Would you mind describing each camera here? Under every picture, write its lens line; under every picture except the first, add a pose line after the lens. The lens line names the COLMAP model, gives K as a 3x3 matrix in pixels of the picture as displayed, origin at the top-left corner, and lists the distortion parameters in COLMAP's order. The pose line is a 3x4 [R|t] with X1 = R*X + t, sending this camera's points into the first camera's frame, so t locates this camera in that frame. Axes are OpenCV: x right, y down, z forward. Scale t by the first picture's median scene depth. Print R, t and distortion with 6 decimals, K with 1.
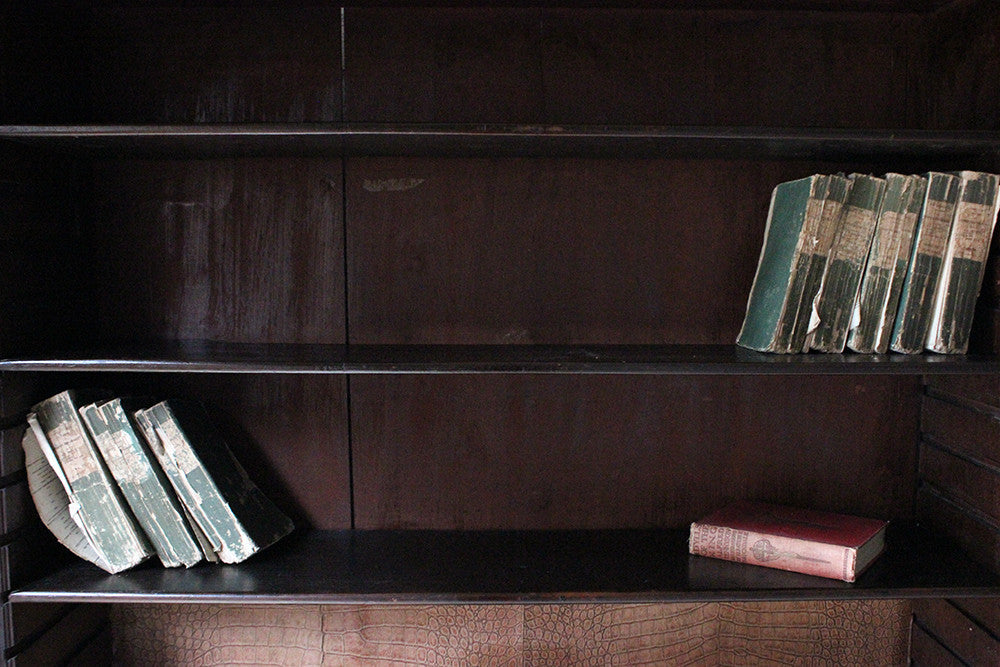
lens RADIAL K [[961.3, 0, 526.9], [0, 961.3, 339.3], [0, 0, 1]] dist [-0.096258, 0.004165]
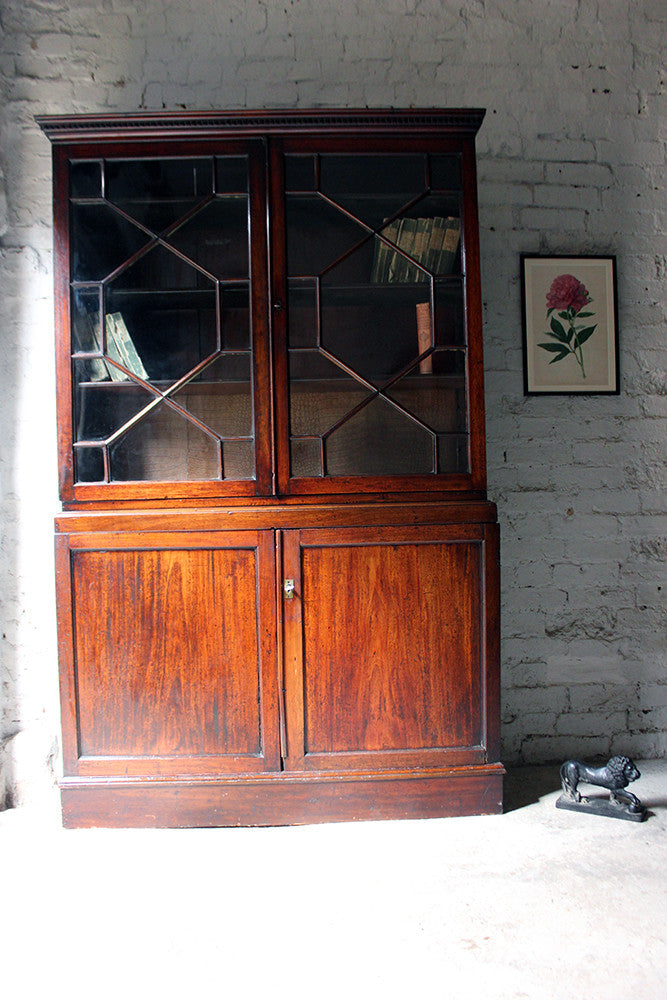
lens RADIAL K [[823.4, 0, 332.1], [0, 823.4, 514.9], [0, 0, 1]] dist [-0.163189, 0.135642]
pose [[0.999418, -0.032899, 0.009063, 0.112575], [0.033339, 0.997999, -0.053725, 0.697603], [-0.007277, 0.053996, 0.998515, -1.048841]]
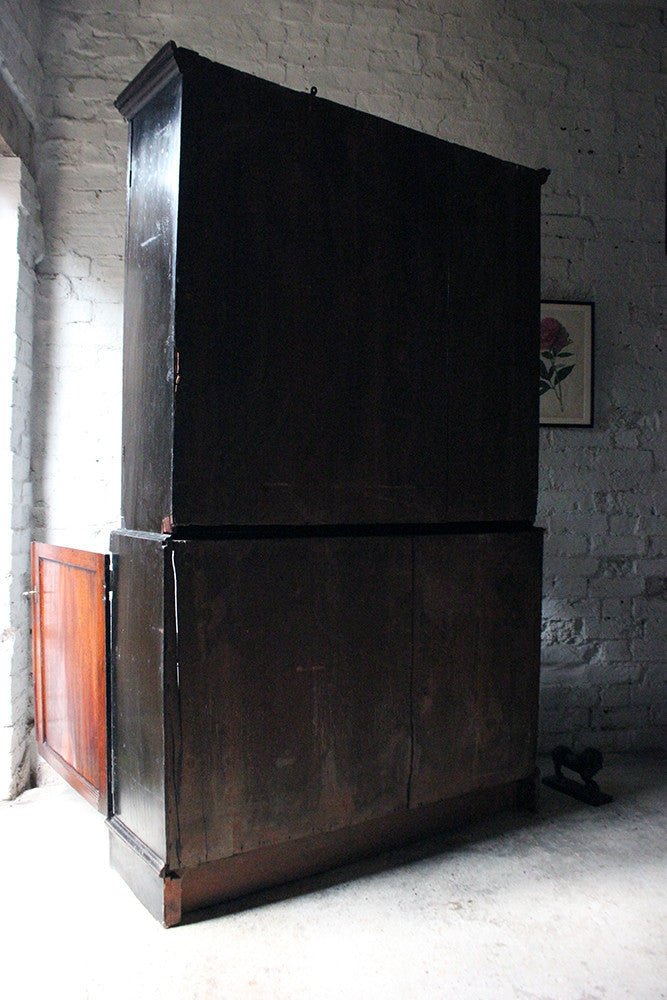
lens RADIAL K [[824.9, 0, 327.7], [0, 824.9, 516.4], [0, 0, 1]] dist [-0.163618, 0.139661]
pose [[0.998911, -0.004537, 0.046436, -0.002158], [0.006403, 0.999175, -0.040099, 0.637800], [-0.046216, 0.040353, 0.998116, -1.305761]]
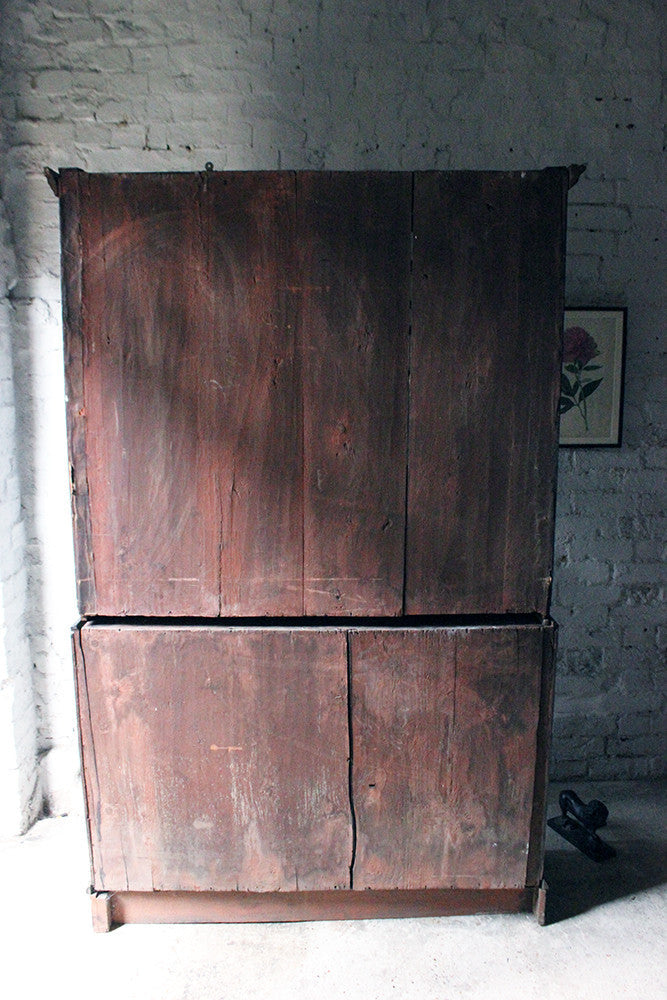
lens RADIAL K [[823.4, 0, 332.1], [0, 823.4, 514.9], [0, 0, 1]] dist [-0.163189, 0.135642]
pose [[0.999355, -0.015311, -0.032484, 0.203650], [0.018939, 0.993243, 0.114495, 0.156404], [0.030511, -0.115037, 0.992893, -1.150522]]
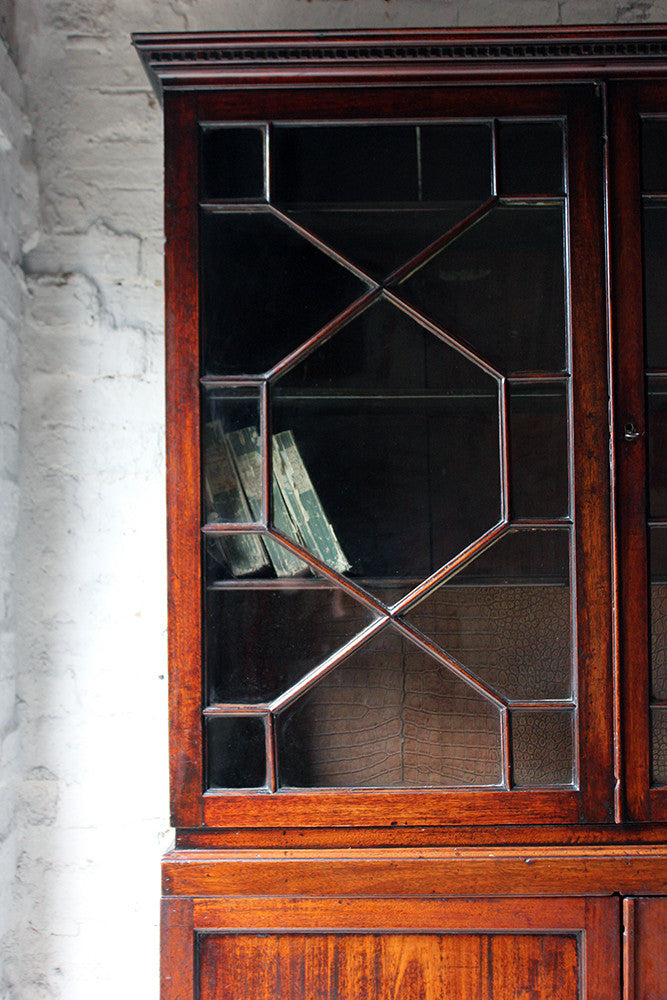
lens RADIAL K [[1368.4, 0, 335.8], [0, 1368.4, 519.5], [0, 0, 1]] dist [-0.056998, 0.103507]
pose [[0.998855, -0.020141, -0.043386, -0.259476], [0.015160, 0.993568, -0.112219, 0.360595], [0.045367, 0.111433, 0.992736, -0.709096]]
